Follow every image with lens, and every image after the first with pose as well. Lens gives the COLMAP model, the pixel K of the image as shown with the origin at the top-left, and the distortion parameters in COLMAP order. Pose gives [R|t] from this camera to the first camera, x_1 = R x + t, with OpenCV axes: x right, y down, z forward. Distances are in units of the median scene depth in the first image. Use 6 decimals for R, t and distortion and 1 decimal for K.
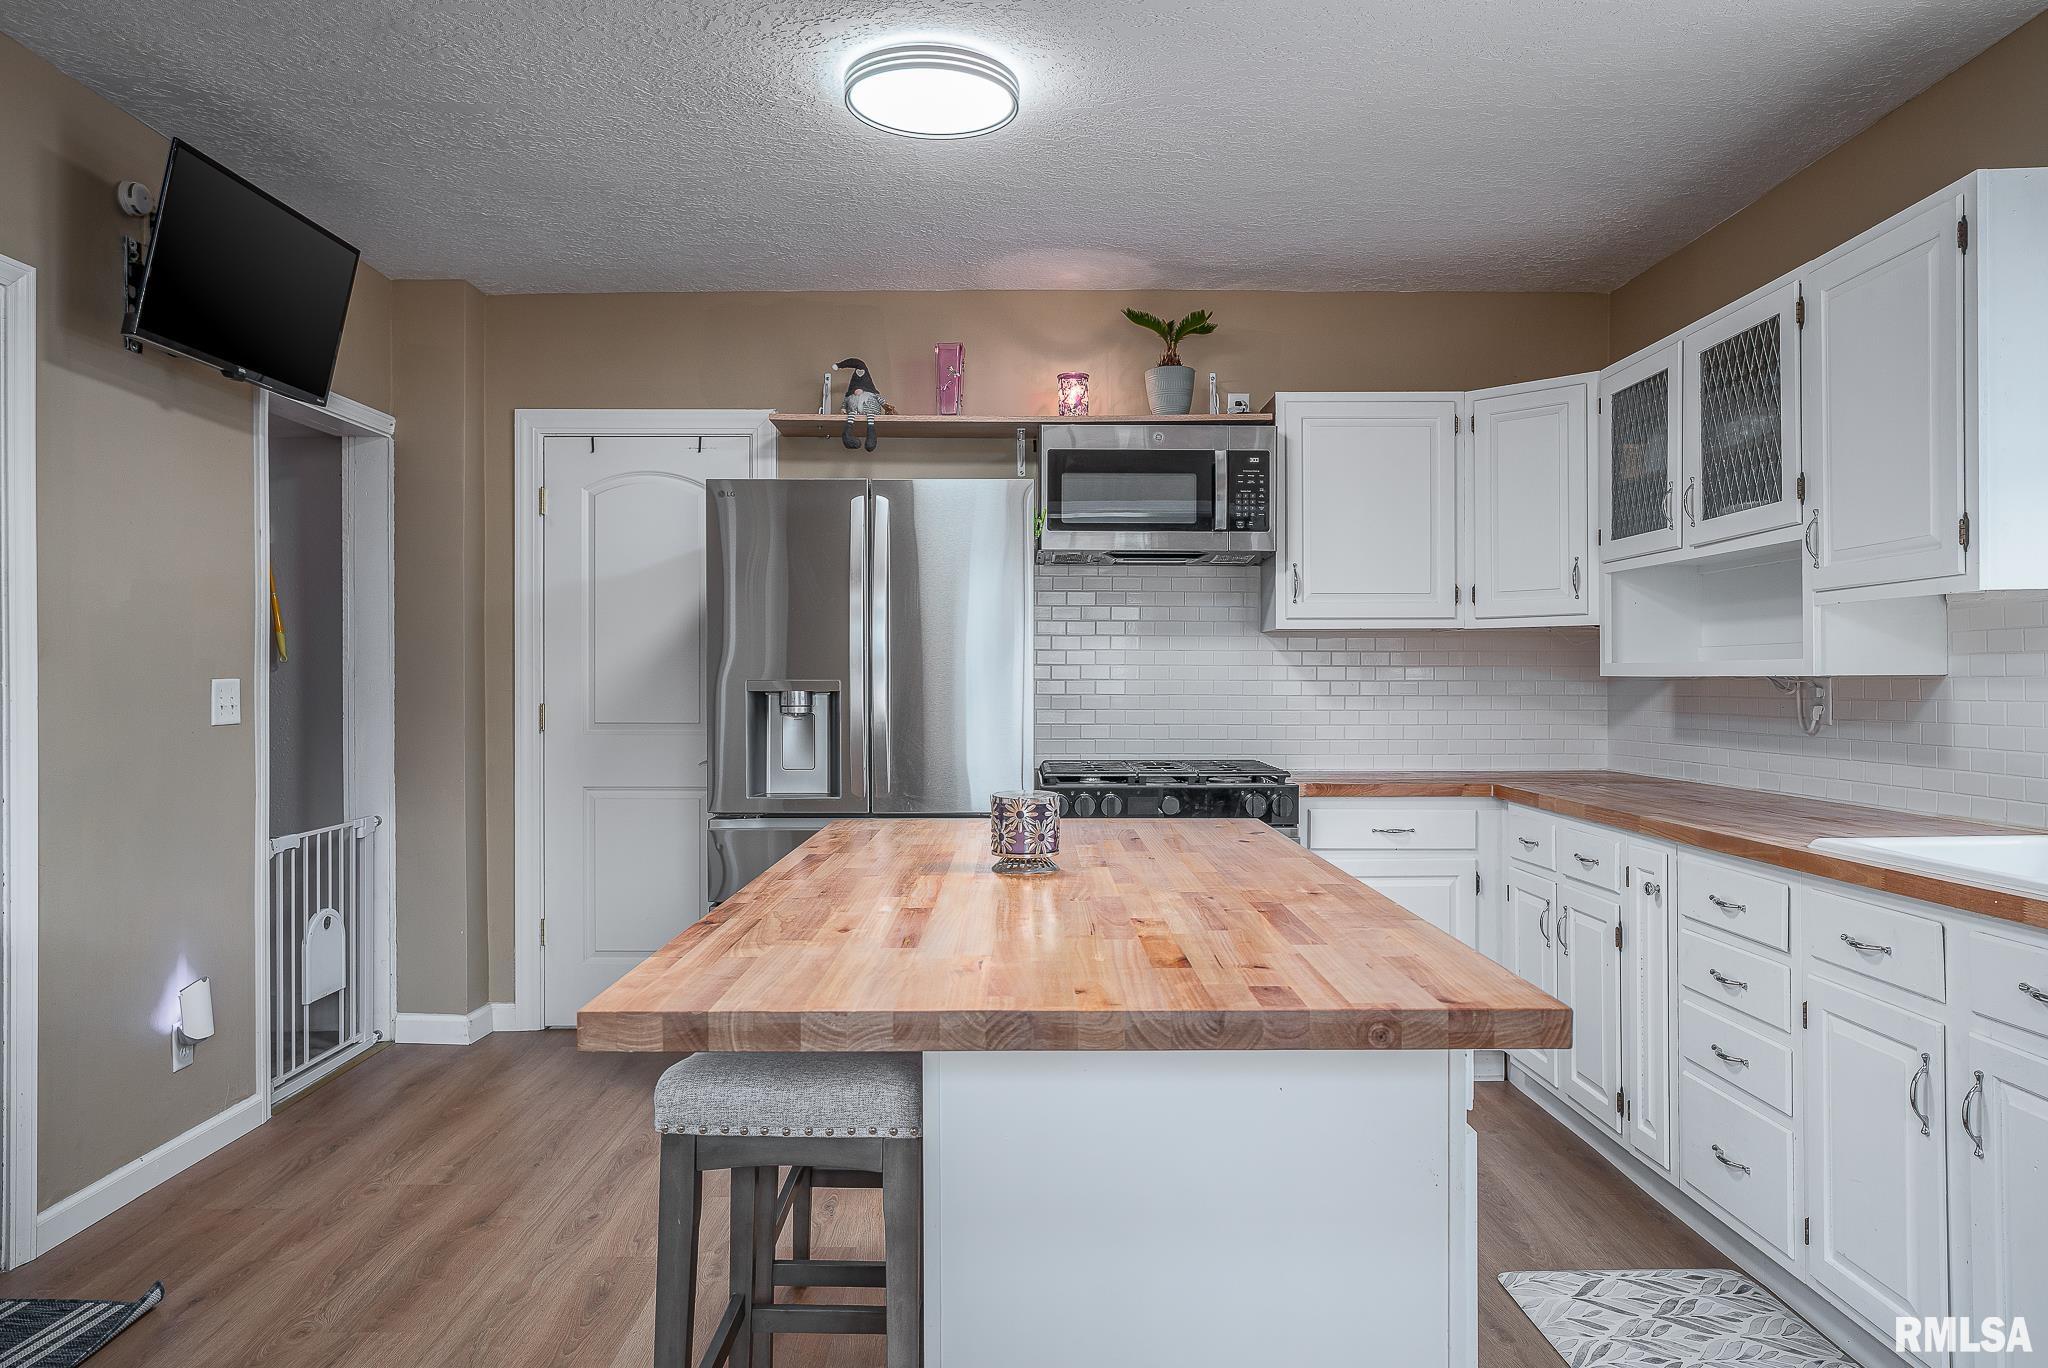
lens RADIAL K [[1356.8, 0, 1022.6], [0, 1356.8, 682.6], [0, 0, 1]] dist [-0.000345, -0.000140]
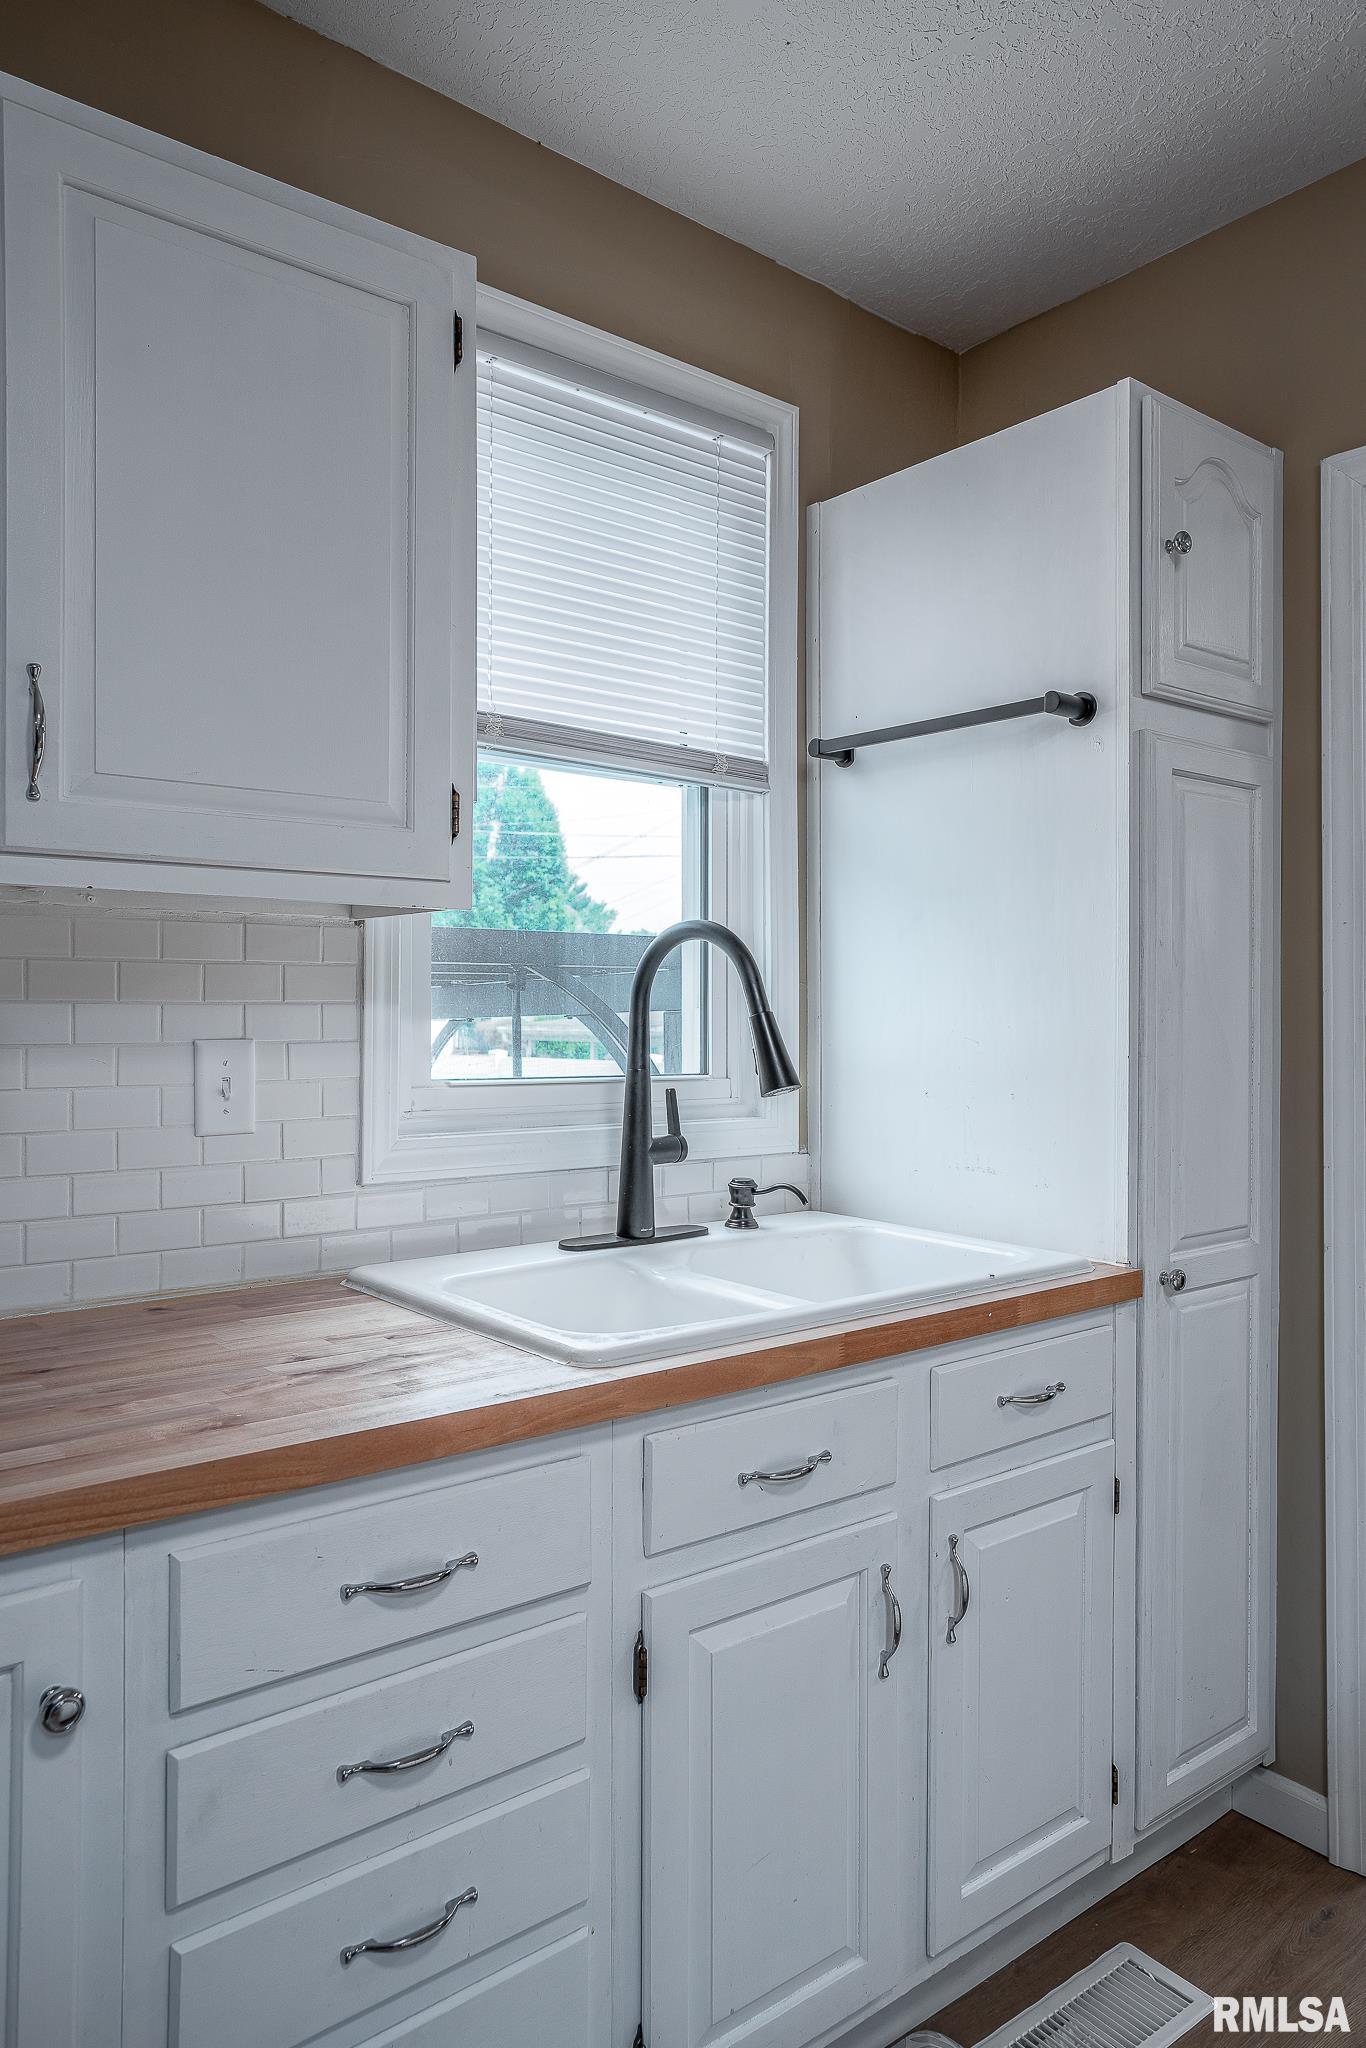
lens RADIAL K [[1383.9, 0, 683.2], [0, 1383.9, 1021.6], [0, 0, 1]] dist [-0.003899, -0.000575]
pose [[-0.627291, -0.003203, 0.778779, 0.146199], [-0.001386, 0.999995, 0.002996, -0.020117], [-0.778784, 0.000800, -0.627292, 1.462413]]
